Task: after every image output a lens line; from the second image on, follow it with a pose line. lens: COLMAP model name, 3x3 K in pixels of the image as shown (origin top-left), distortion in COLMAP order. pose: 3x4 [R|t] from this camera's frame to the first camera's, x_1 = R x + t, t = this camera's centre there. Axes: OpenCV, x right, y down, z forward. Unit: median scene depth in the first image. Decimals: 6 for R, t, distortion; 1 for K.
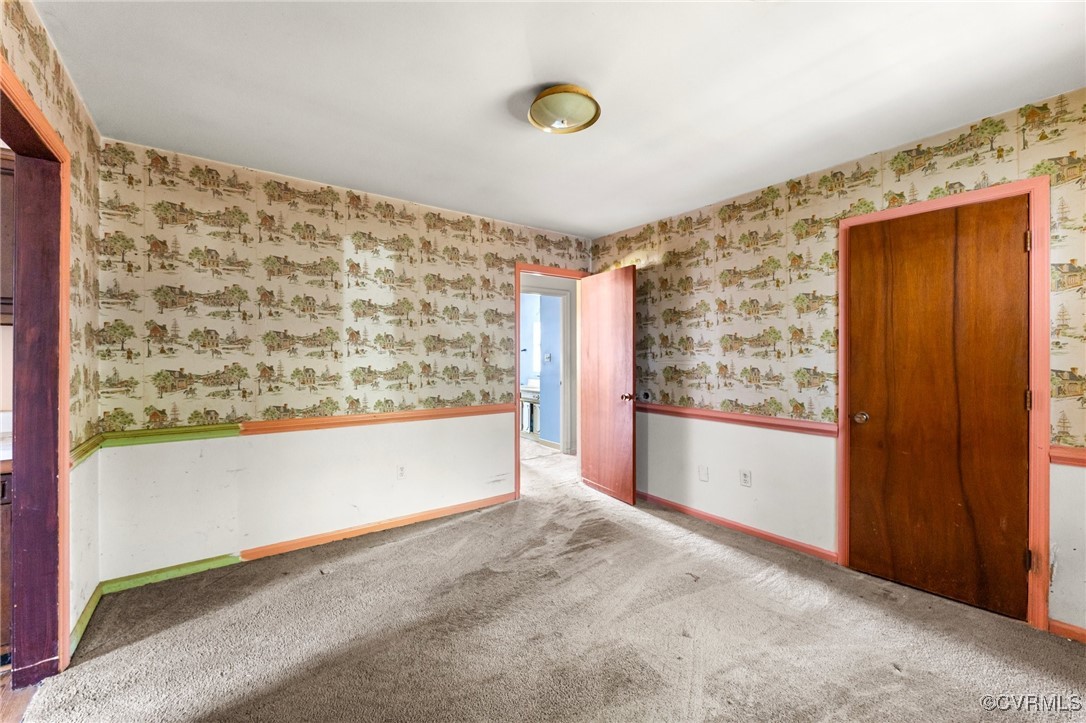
lens RADIAL K [[445.7, 0, 539.0], [0, 445.7, 351.0], [0, 0, 1]] dist [-0.001341, 0.000147]
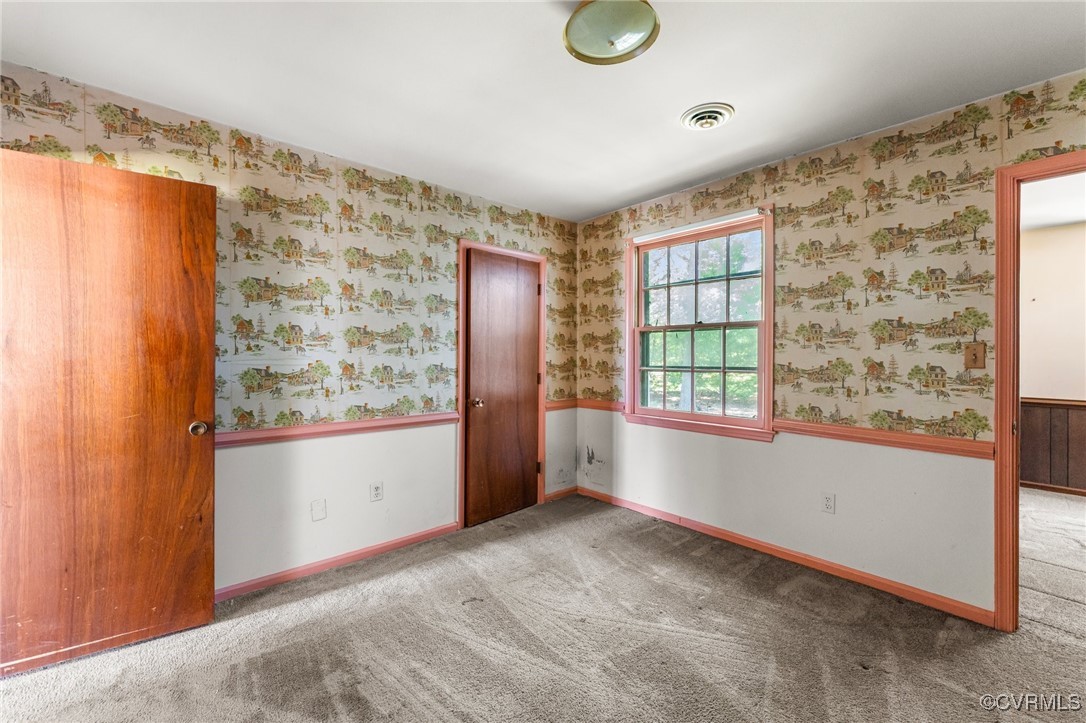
lens RADIAL K [[440.2, 0, 540.1], [0, 440.2, 355.9], [0, 0, 1]] dist [-0.001408, 0.000079]
pose [[-0.091141, 0.003192, 0.995833, -0.443705], [-0.010557, 0.999936, -0.004171, 0.017824], [-0.995782, -0.010894, -0.091102, 0.780985]]
